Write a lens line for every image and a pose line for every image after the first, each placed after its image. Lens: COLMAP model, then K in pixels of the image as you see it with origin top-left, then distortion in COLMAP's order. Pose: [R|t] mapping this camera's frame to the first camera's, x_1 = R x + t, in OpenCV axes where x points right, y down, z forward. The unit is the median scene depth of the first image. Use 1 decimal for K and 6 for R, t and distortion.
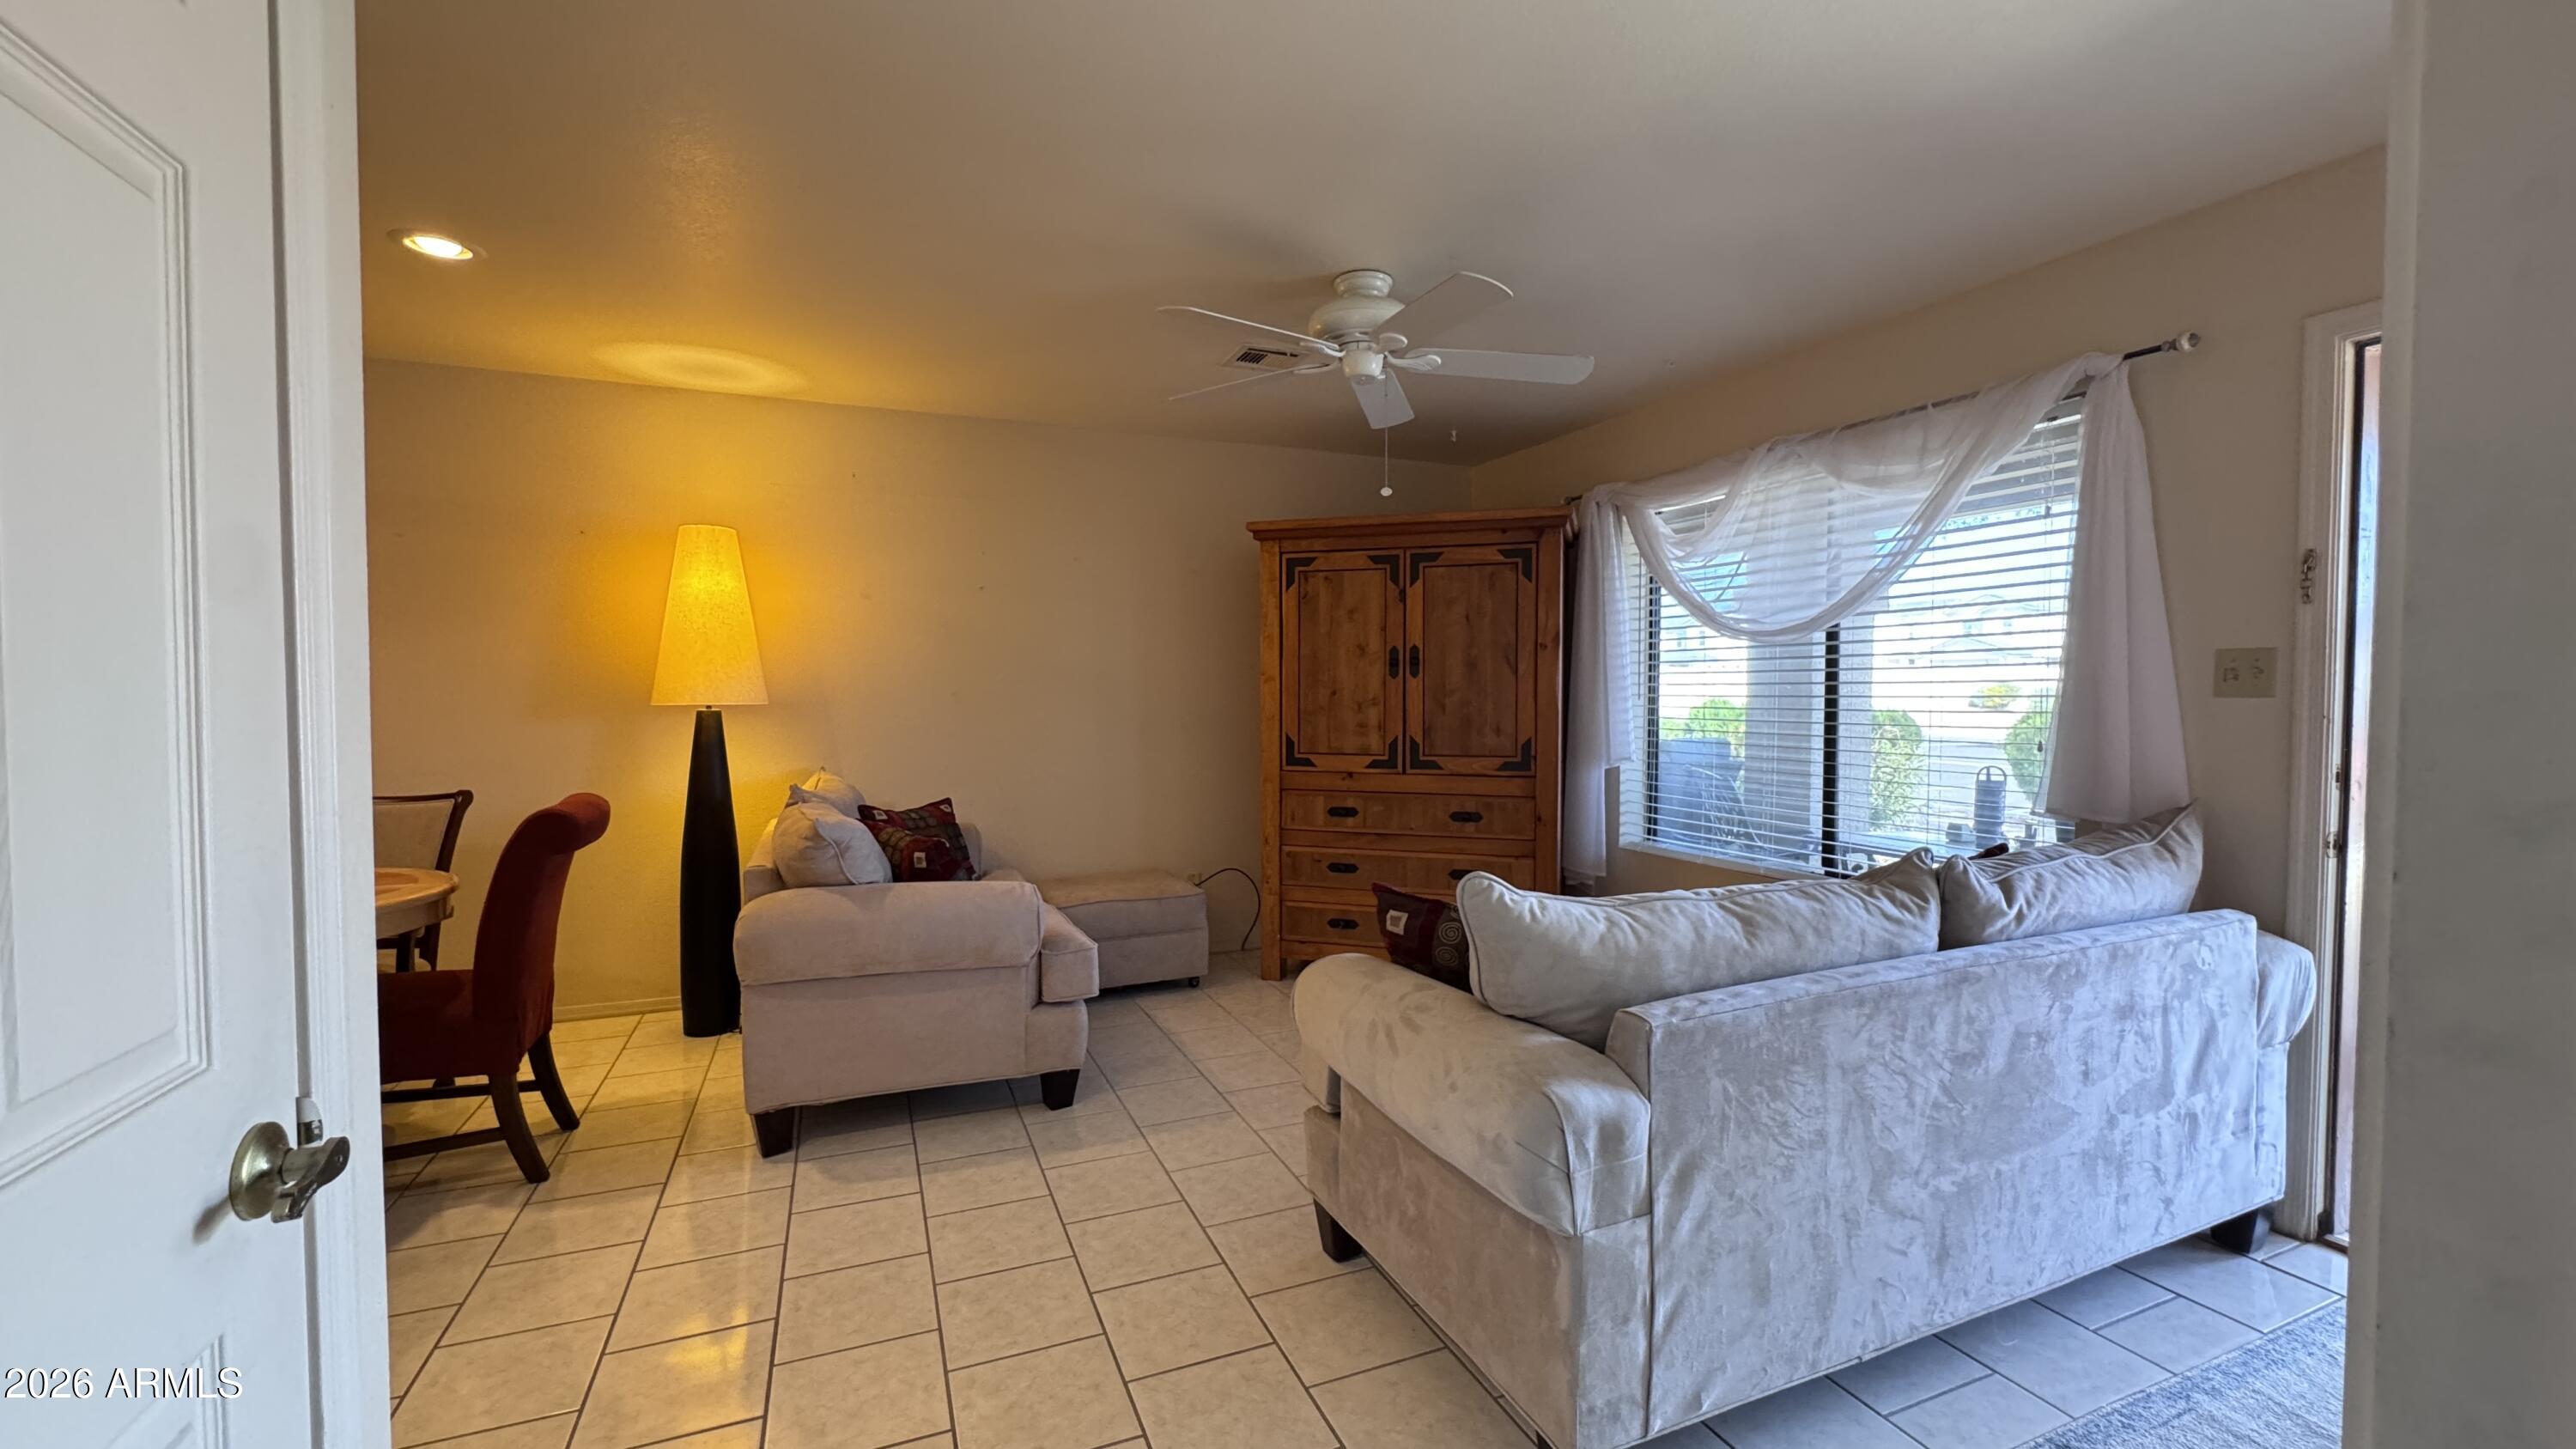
lens RADIAL K [[1027.7, 0, 1288.0], [0, 1027.7, 724.5], [0, 0, 1]] dist [-0.002421, 0.000307]
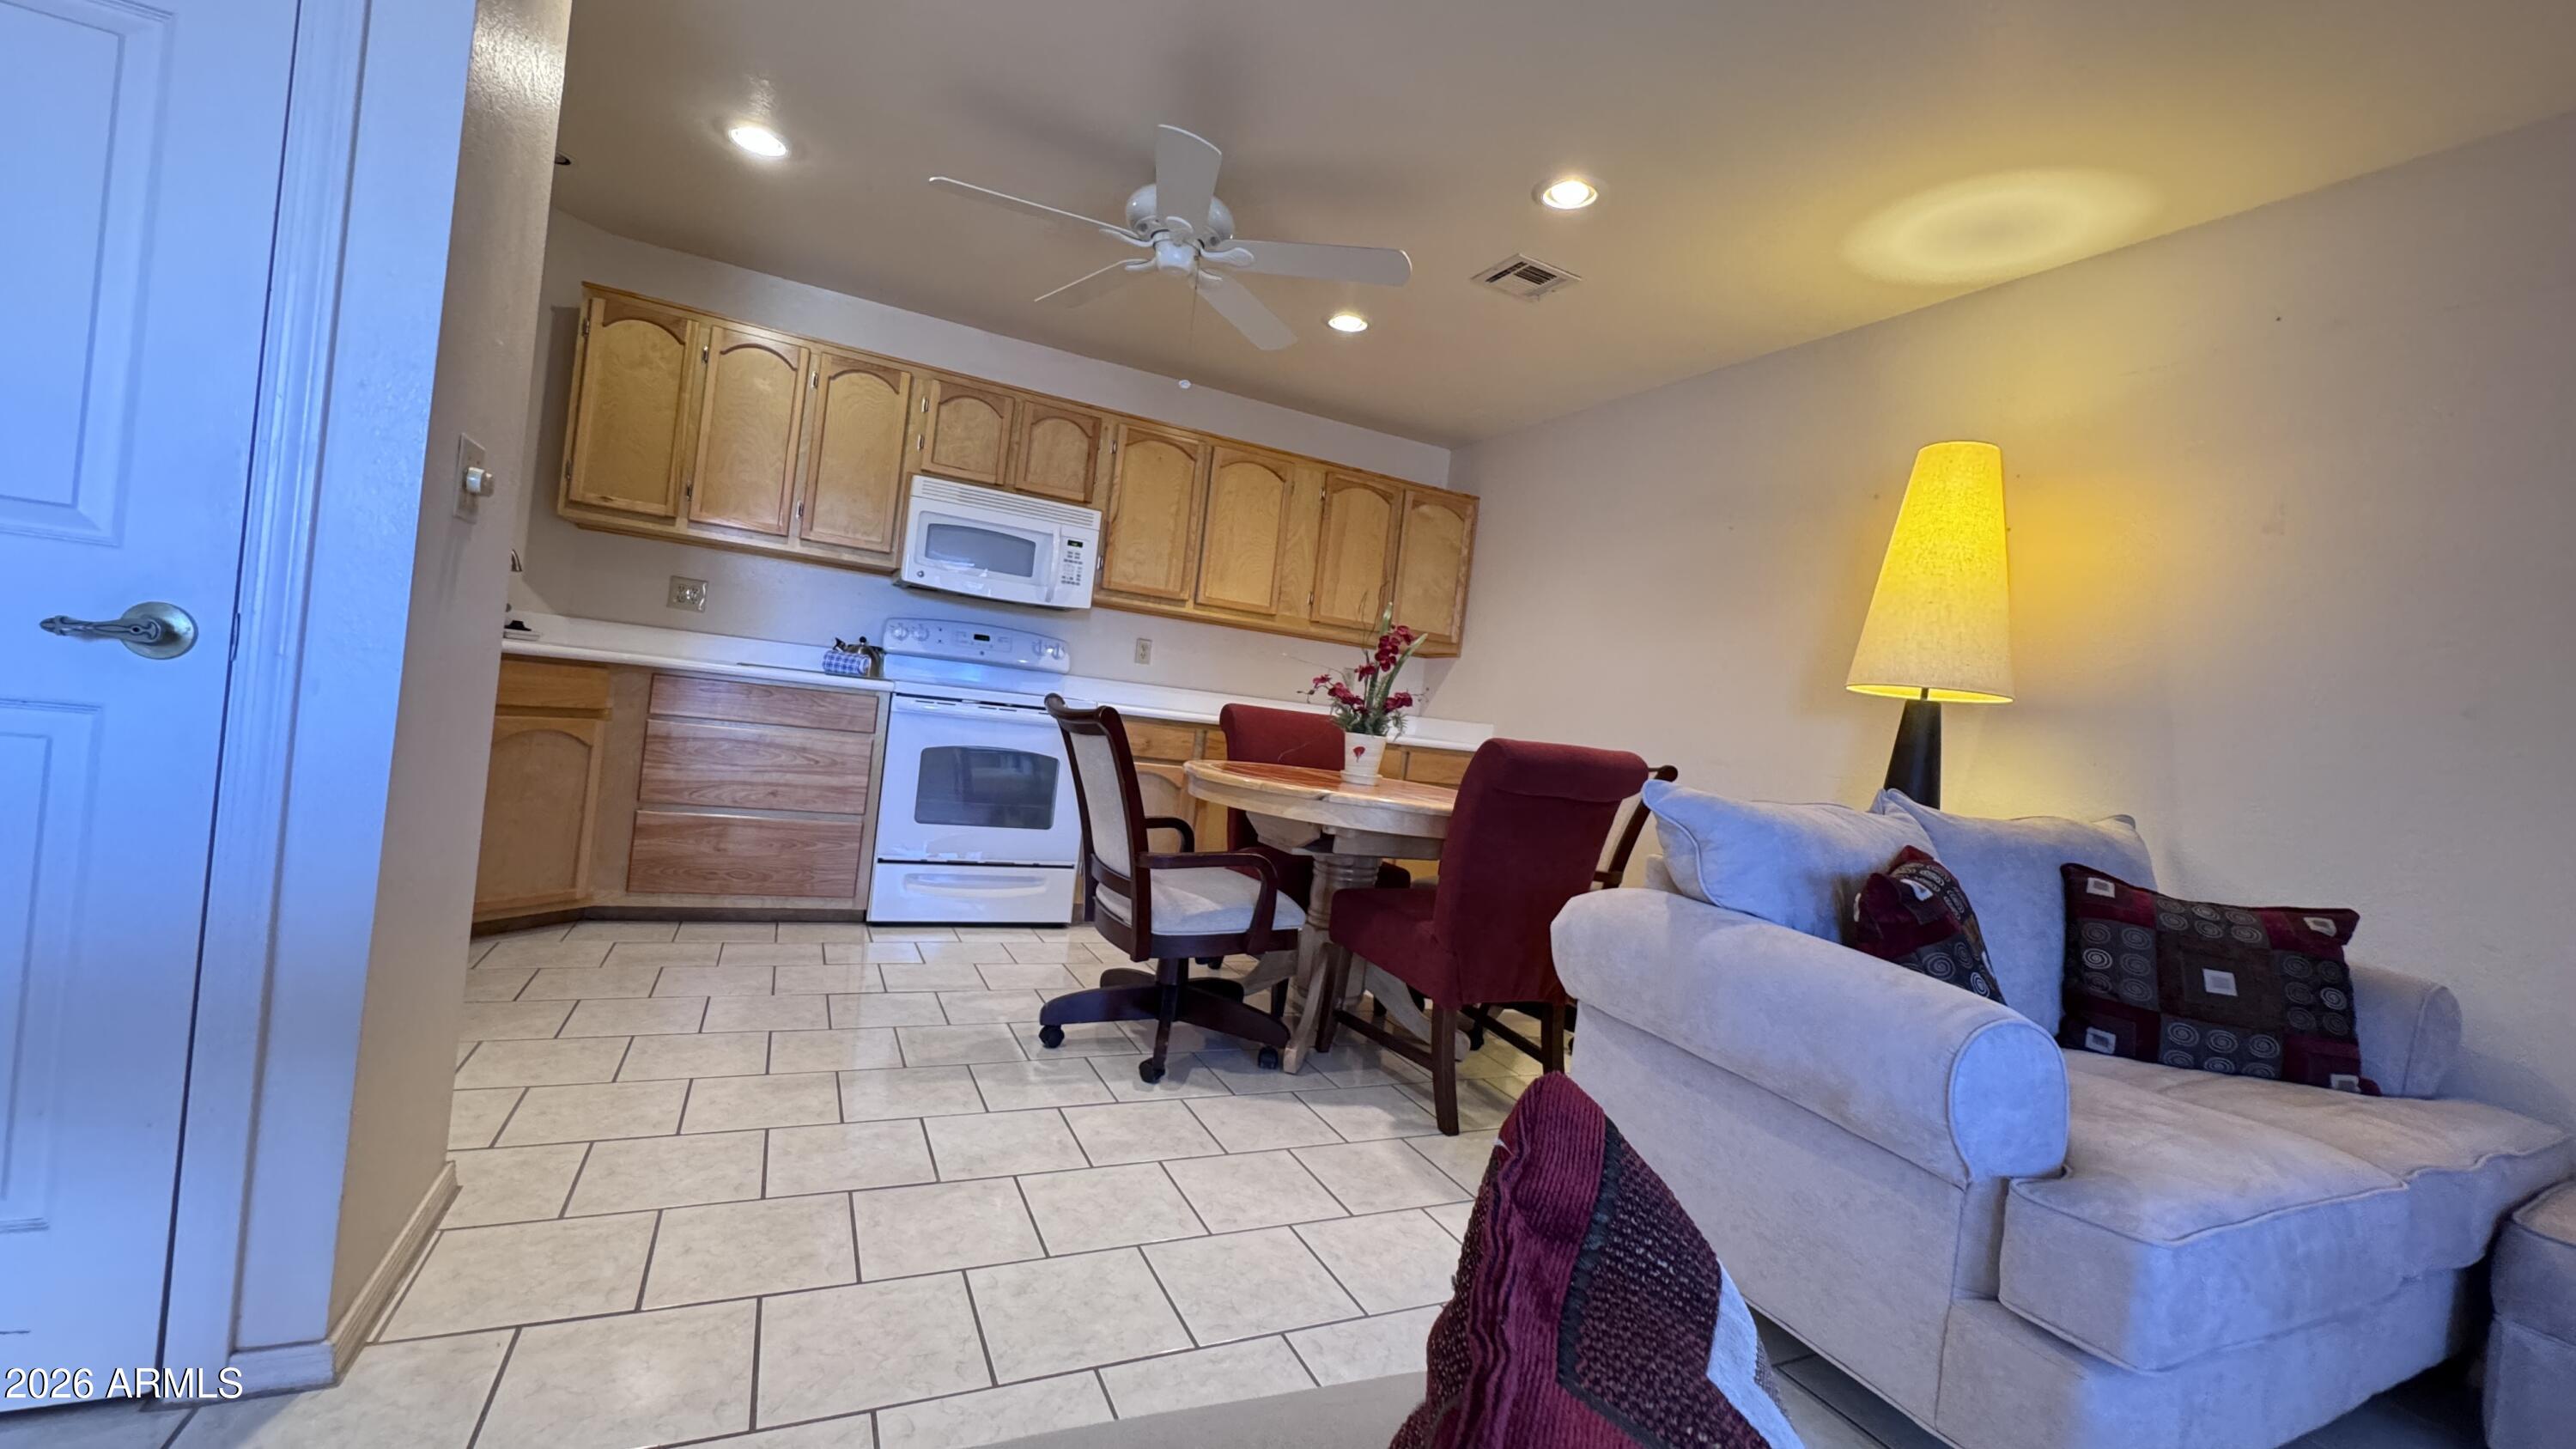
lens RADIAL K [[1027.7, 0, 1288.0], [0, 1027.7, 724.5], [0, 0, 1]] dist [-0.002421, 0.000307]
pose [[0.051125, 0.021665, -0.998457, 0.123898], [-0.148559, 0.988807, 0.013849, 0.054163], [0.987581, 0.147622, 0.053771, 0.483817]]
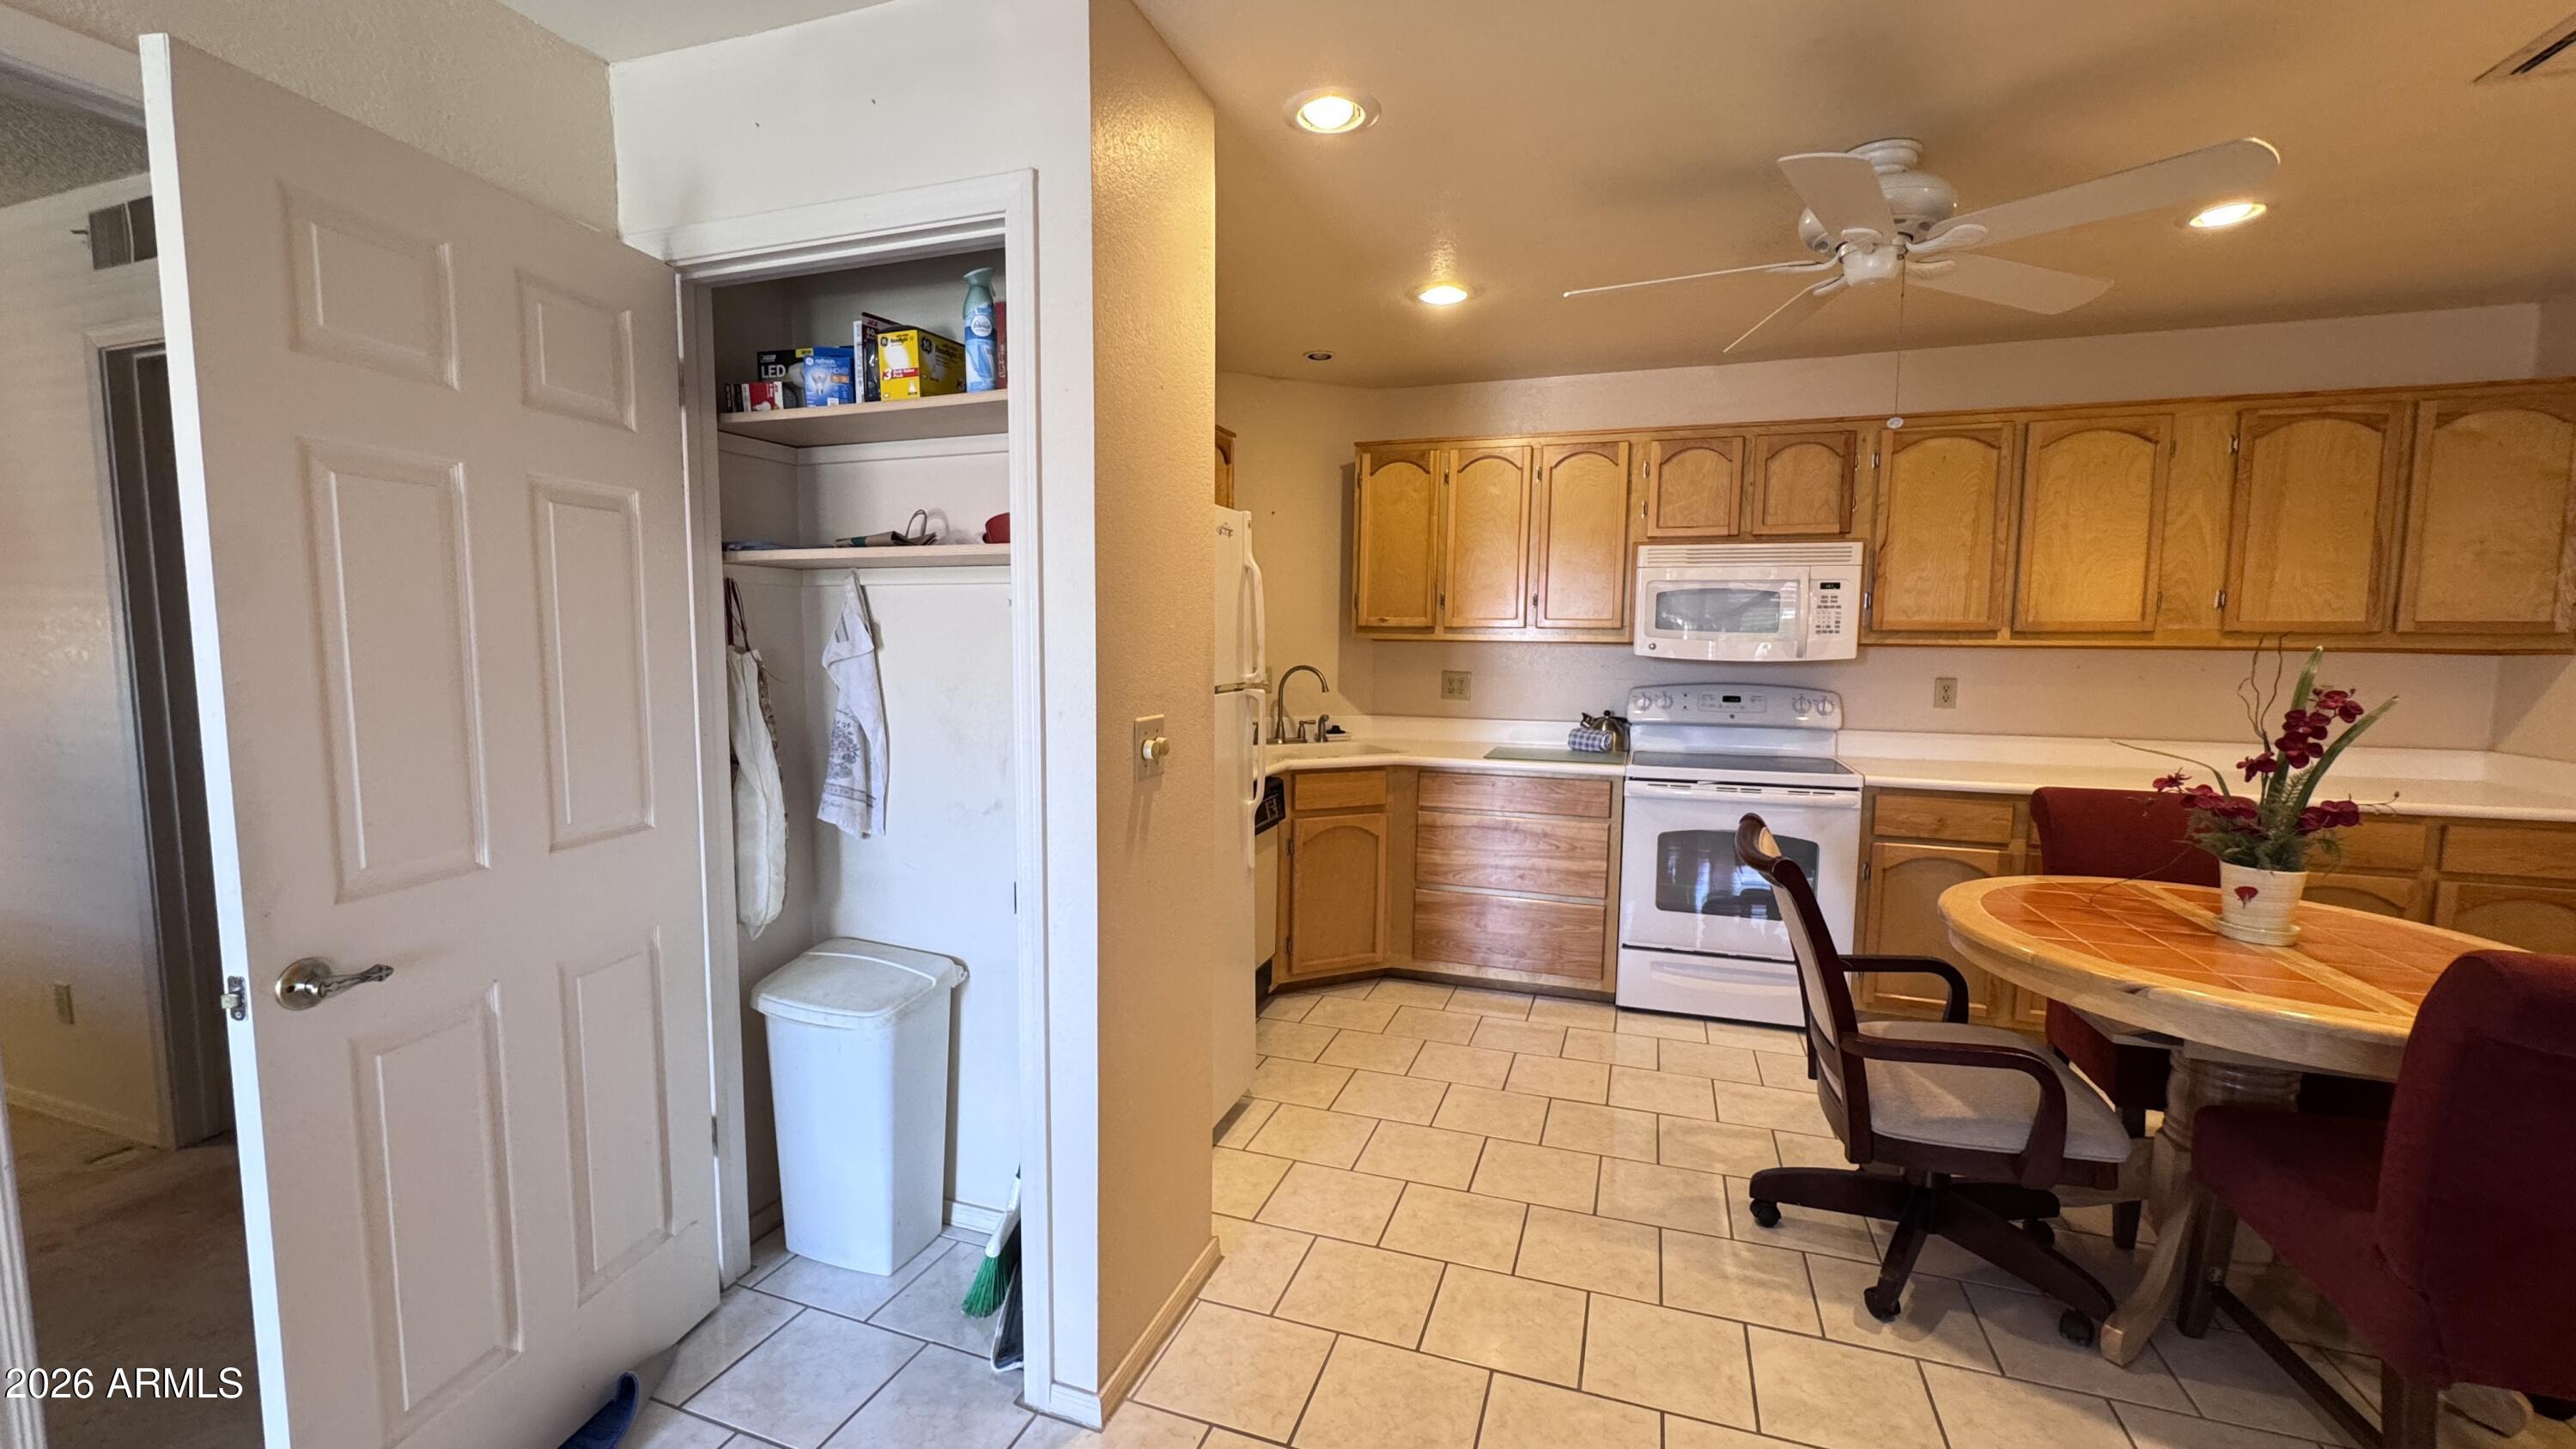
lens RADIAL K [[1027.7, 0, 1288.0], [0, 1027.7, 724.5], [0, 0, 1]] dist [-0.002421, 0.000307]
pose [[-0.675932, 0.060535, -0.734474, 0.048136], [-0.031833, 0.993292, 0.111162, -0.045058], [0.736276, 0.098518, -0.669471, 0.561549]]
